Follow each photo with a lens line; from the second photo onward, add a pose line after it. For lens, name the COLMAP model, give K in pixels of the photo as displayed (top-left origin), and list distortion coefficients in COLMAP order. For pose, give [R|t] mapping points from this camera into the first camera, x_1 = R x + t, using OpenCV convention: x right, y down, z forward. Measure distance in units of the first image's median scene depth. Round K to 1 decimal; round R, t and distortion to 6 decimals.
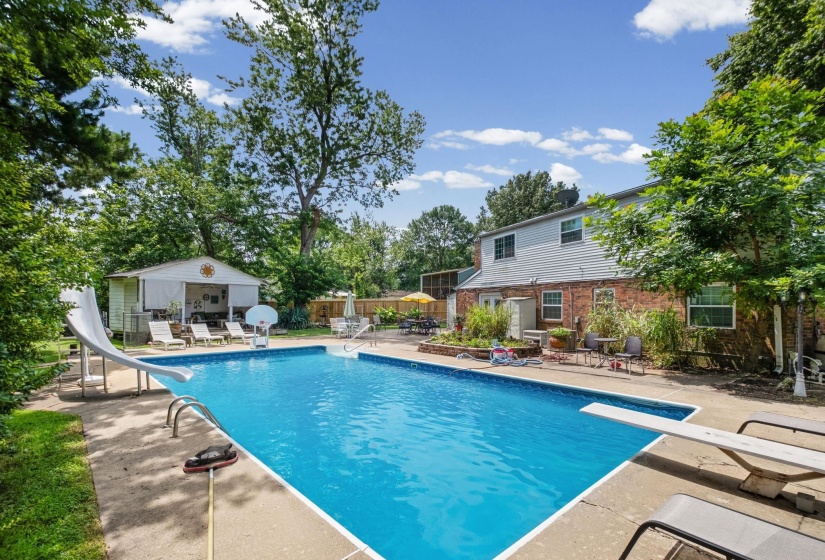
lens RADIAL K [[371.1, 0, 412.6], [0, 371.1, 283.7], [0, 0, 1]] dist [-0.002805, -0.001161]
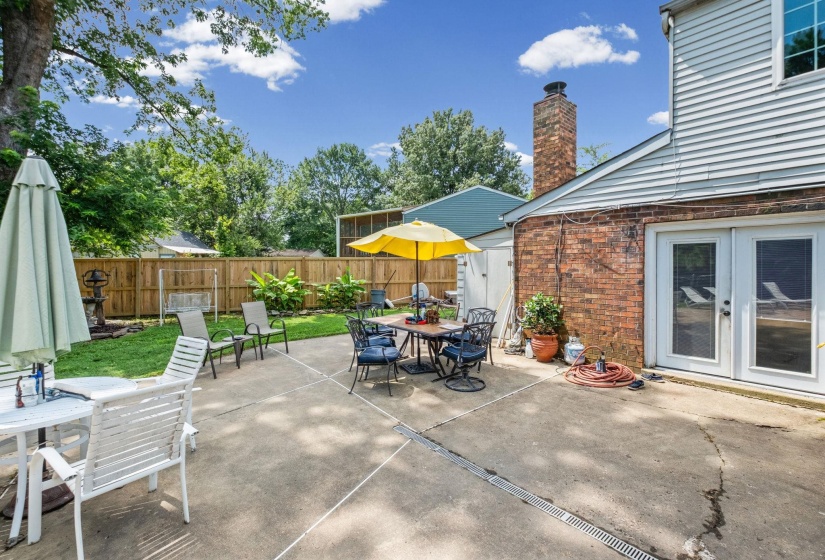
lens RADIAL K [[371.1, 0, 412.6], [0, 371.1, 283.7], [0, 0, 1]] dist [-0.002805, -0.001161]
pose [[0.955281, -0.010968, 0.295497, -0.031922], [-0.017912, 0.995331, 0.094848, 0.020539], [-0.295157, -0.095899, 0.950624, 0.346895]]
